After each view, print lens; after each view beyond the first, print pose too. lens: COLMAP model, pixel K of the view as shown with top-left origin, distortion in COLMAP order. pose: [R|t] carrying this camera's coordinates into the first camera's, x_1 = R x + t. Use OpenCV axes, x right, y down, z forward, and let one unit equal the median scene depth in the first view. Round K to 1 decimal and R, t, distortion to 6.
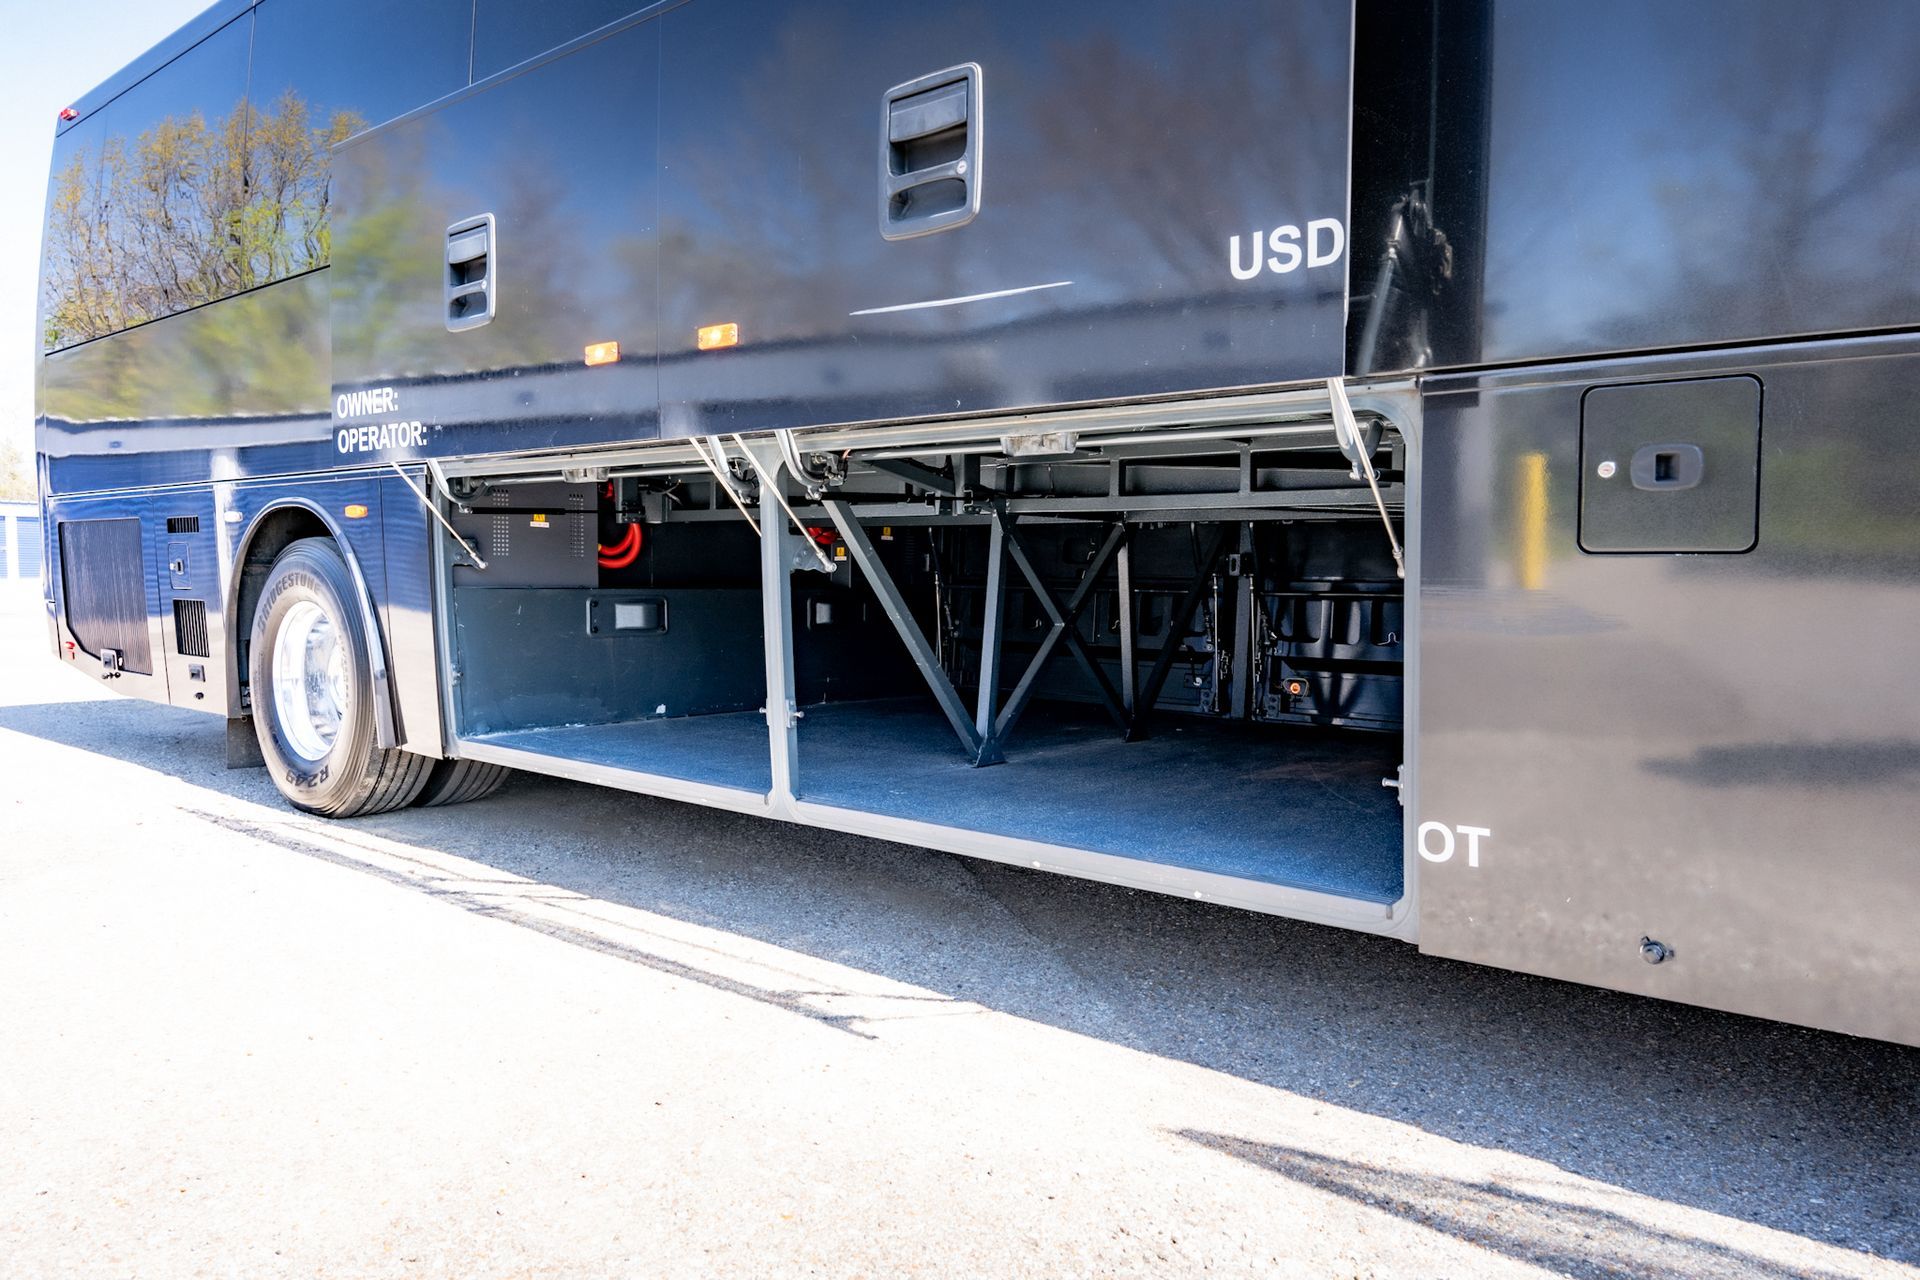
lens RADIAL K [[1292.7, 0, 960.0], [0, 1292.7, 640.0], [0, 0, 1]] dist [0.007812, -0.025052]
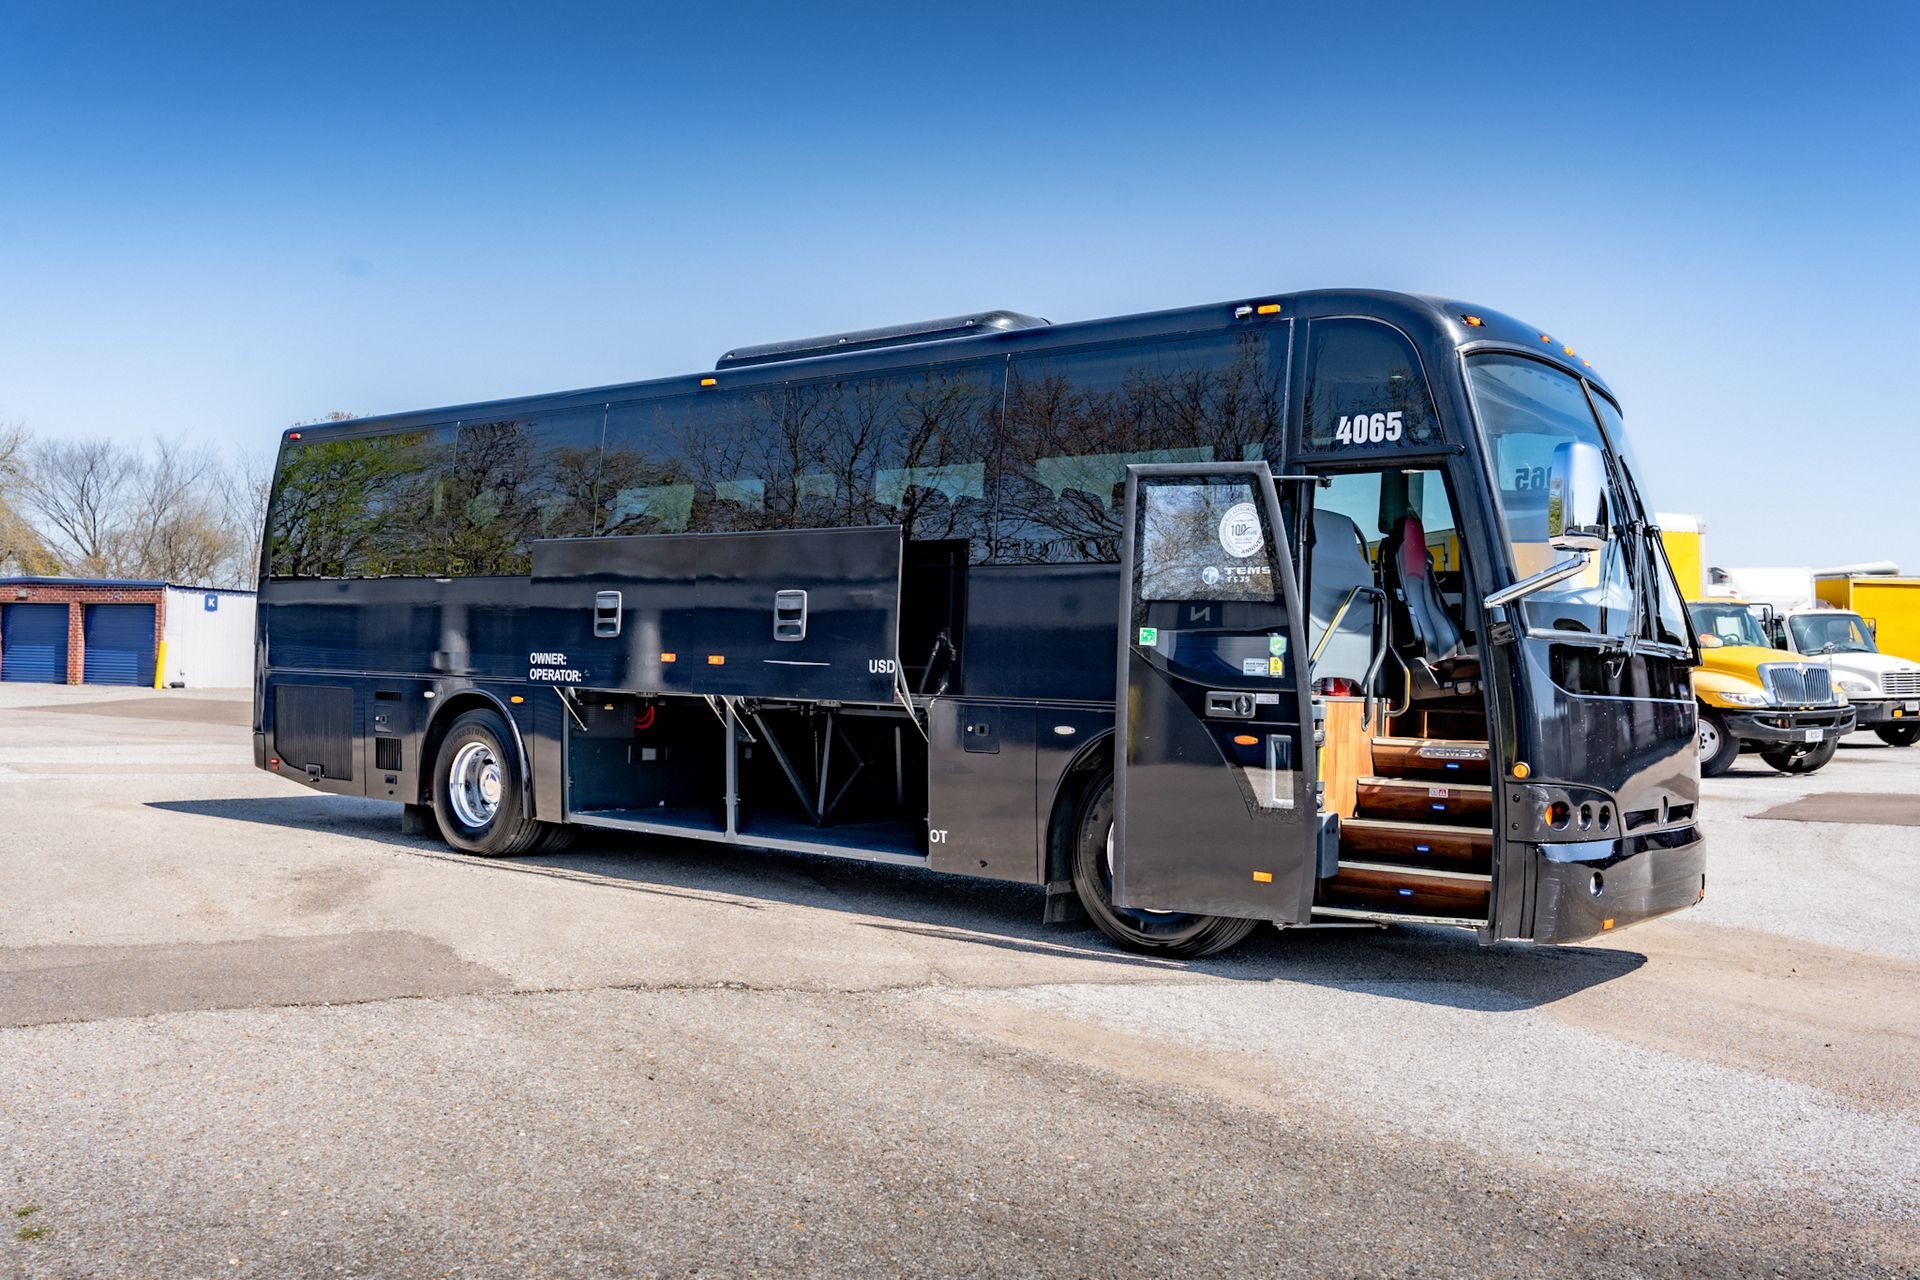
lens RADIAL K [[1598.3, 0, 960.0], [0, 1598.3, 640.0], [0, 0, 1]] dist [0.000207, -0.000782]
pose [[0.999293, 0.023282, 0.029518, 0.162068], [-0.020918, 0.996734, -0.078005, -0.014343], [-0.031237, 0.077332, 0.996516, -1.690264]]
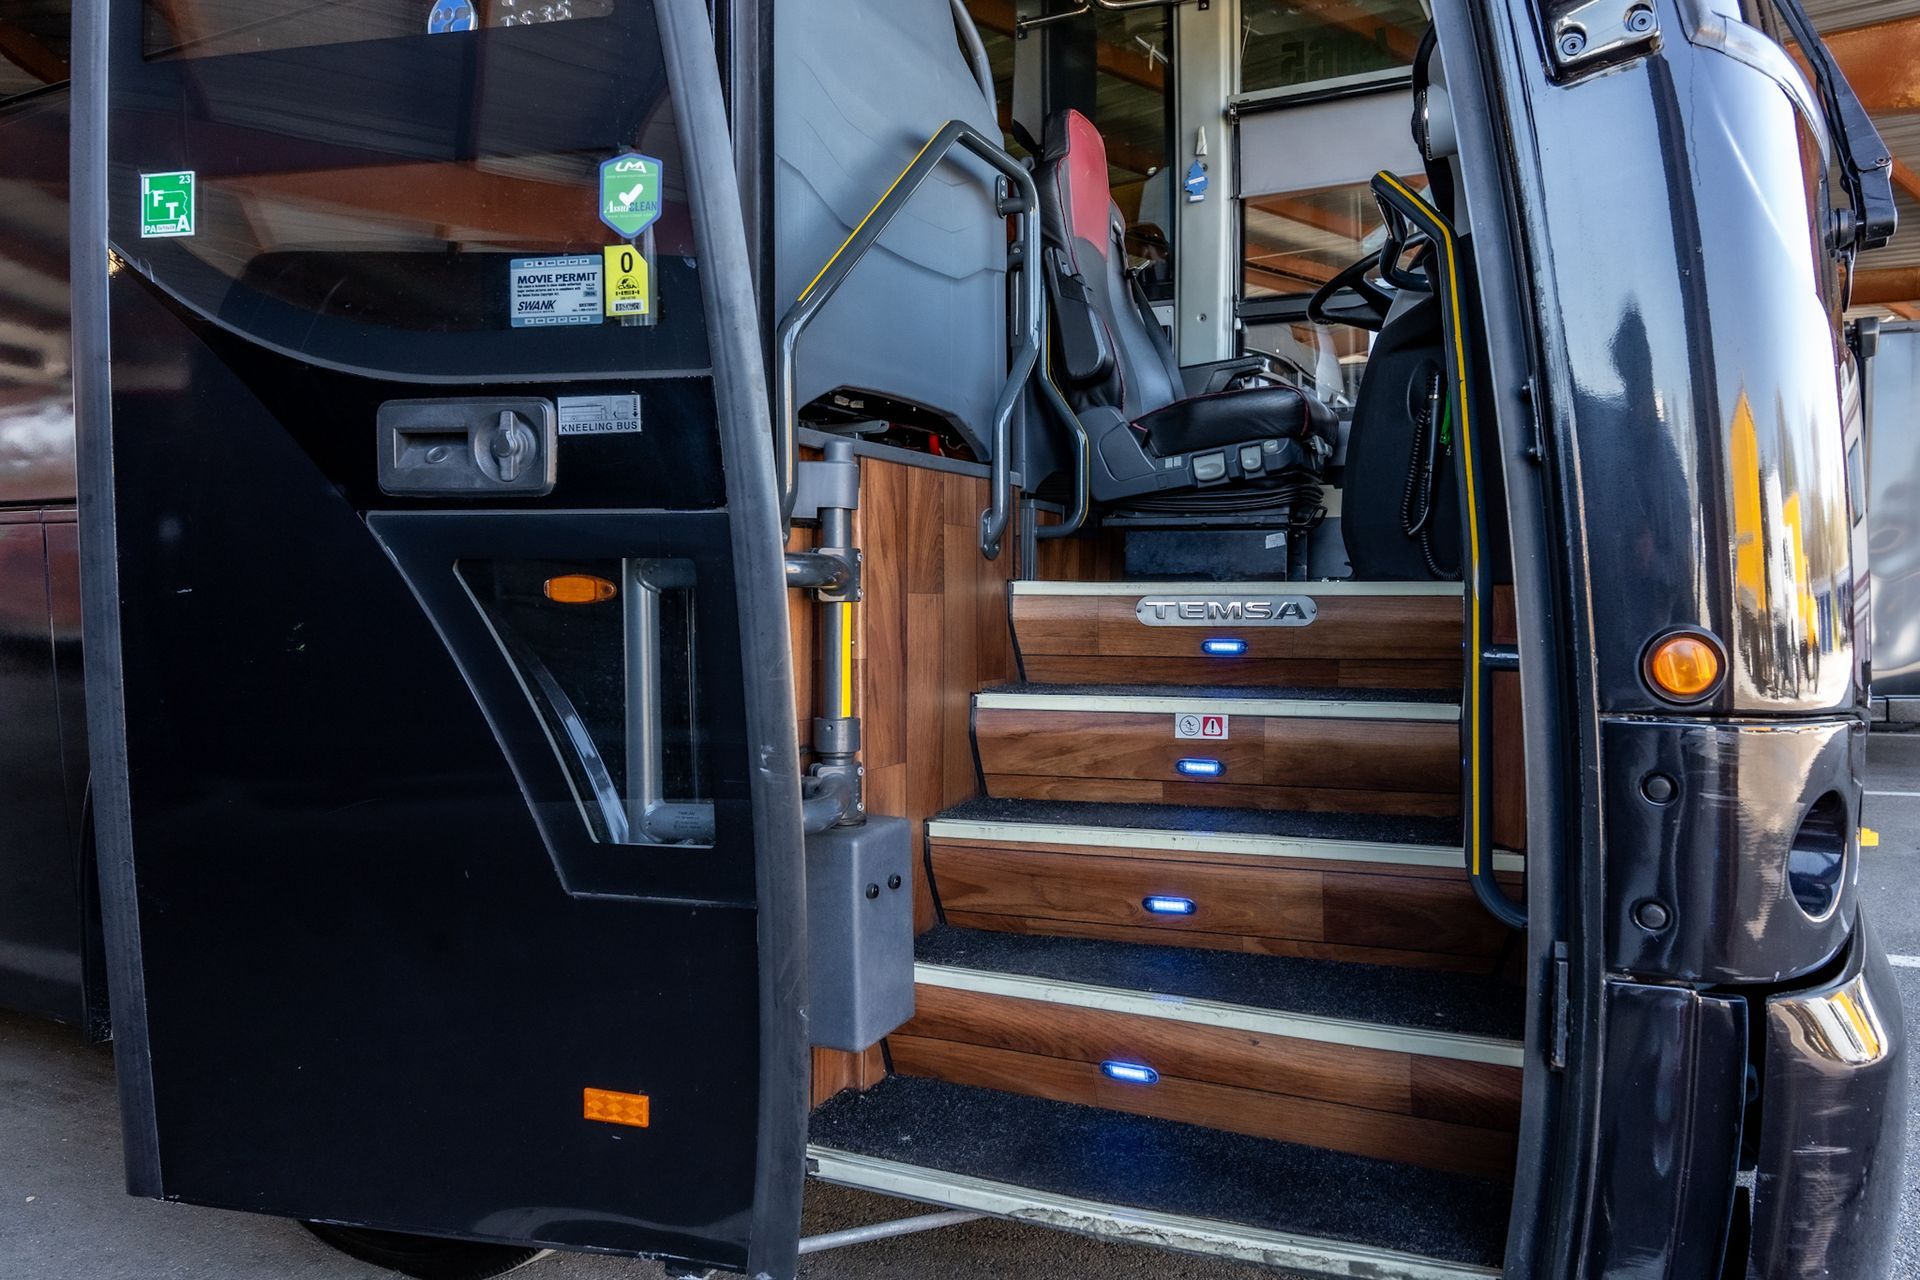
lens RADIAL K [[1292.7, 0, 960.0], [0, 1292.7, 640.0], [0, 0, 1]] dist [0.007812, -0.025052]
pose [[0.968871, -0.022743, 0.246518, 0.580328], [0.025025, 0.999668, -0.006128, -0.028256], [-0.246297, 0.012106, 0.969119, -0.240527]]
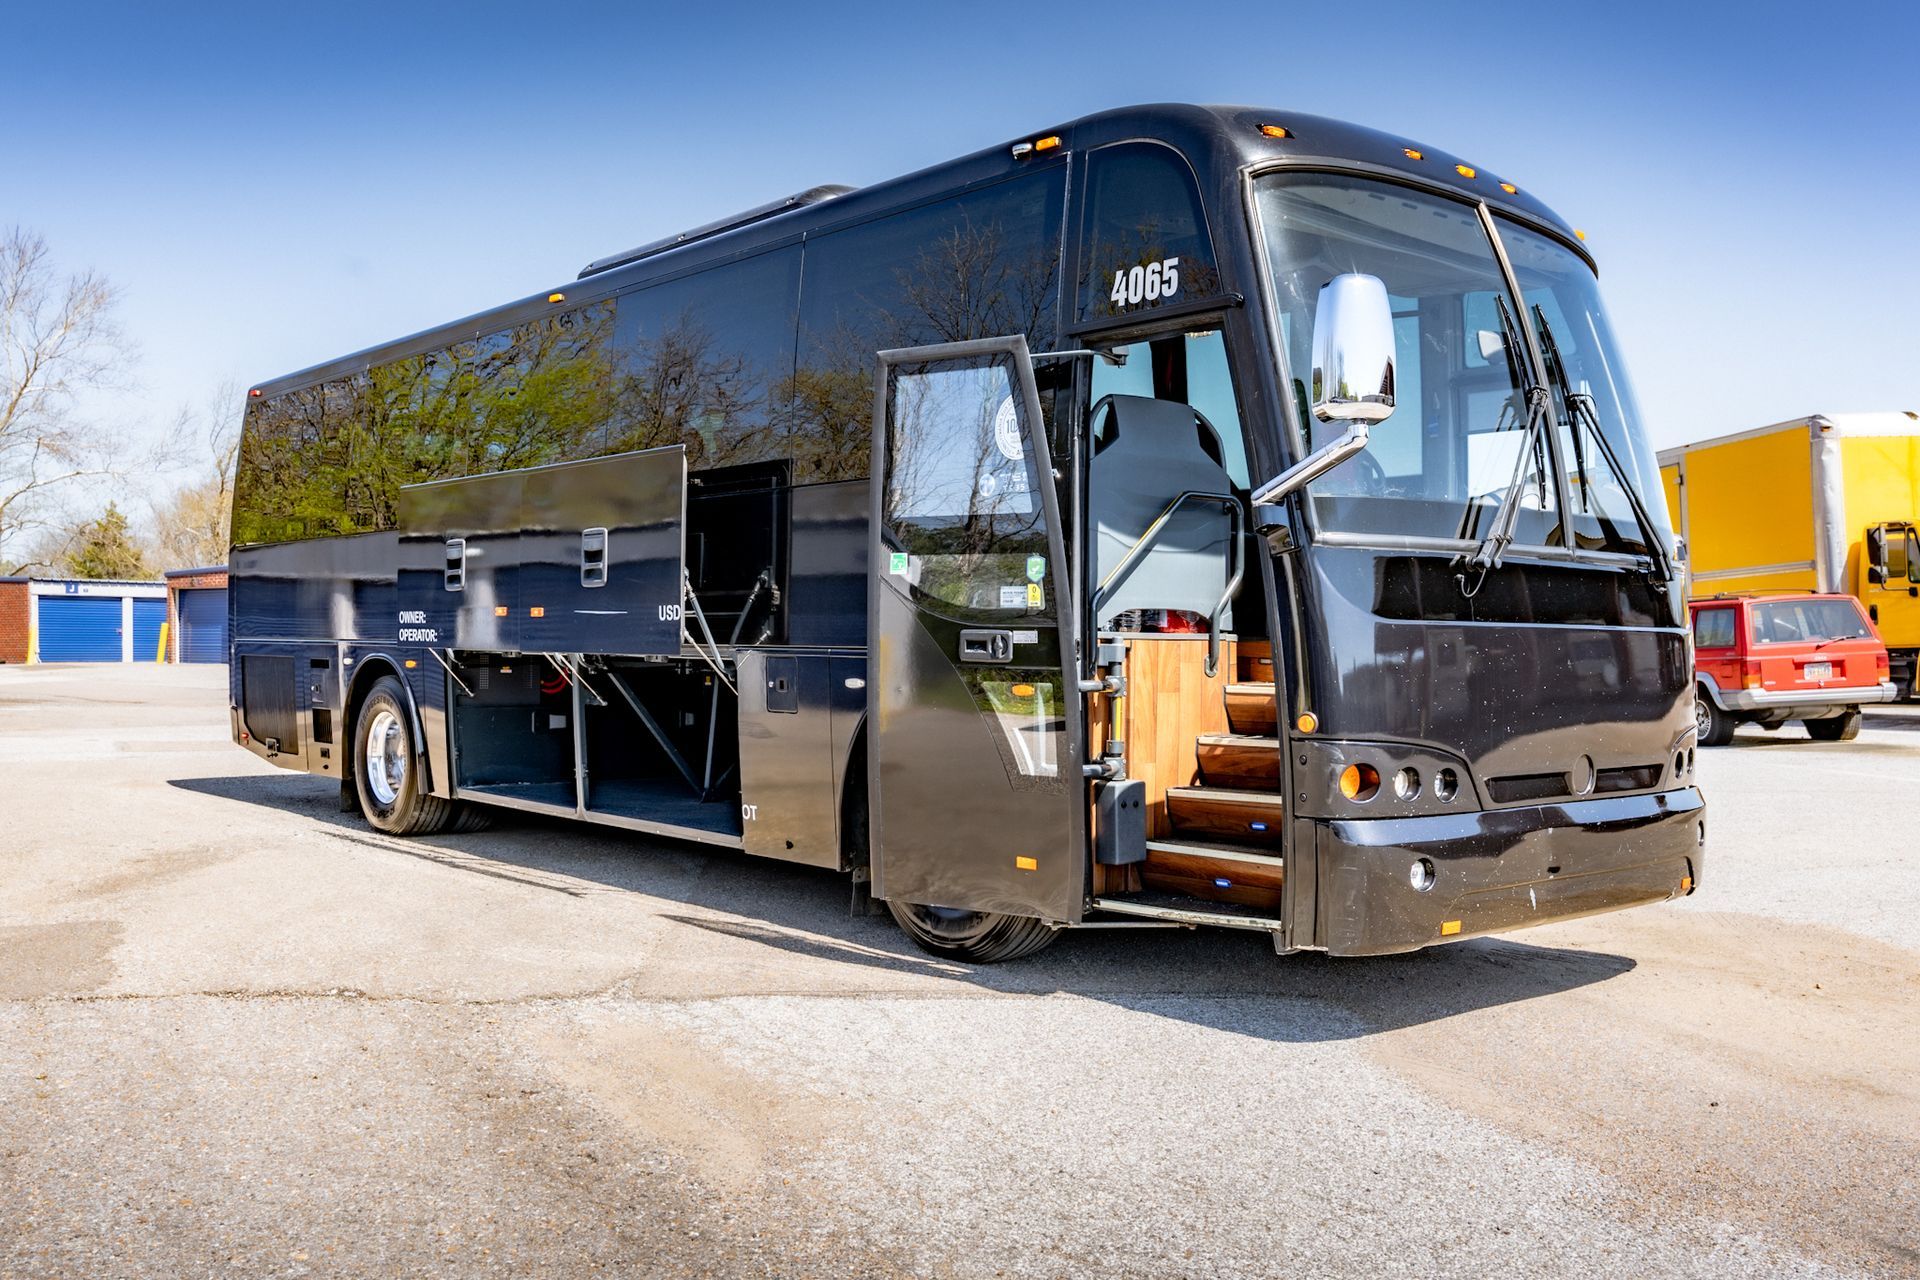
lens RADIAL K [[1658.1, 0, 962.0], [0, 1658.1, 637.9], [0, 0, 1]] dist [-0.002044, 0.000337]
pose [[0.988164, -0.001431, -0.153395, 0.747334], [-0.007189, 0.998426, -0.055624, -0.013109], [0.153233, 0.056068, 0.986598, -1.348371]]
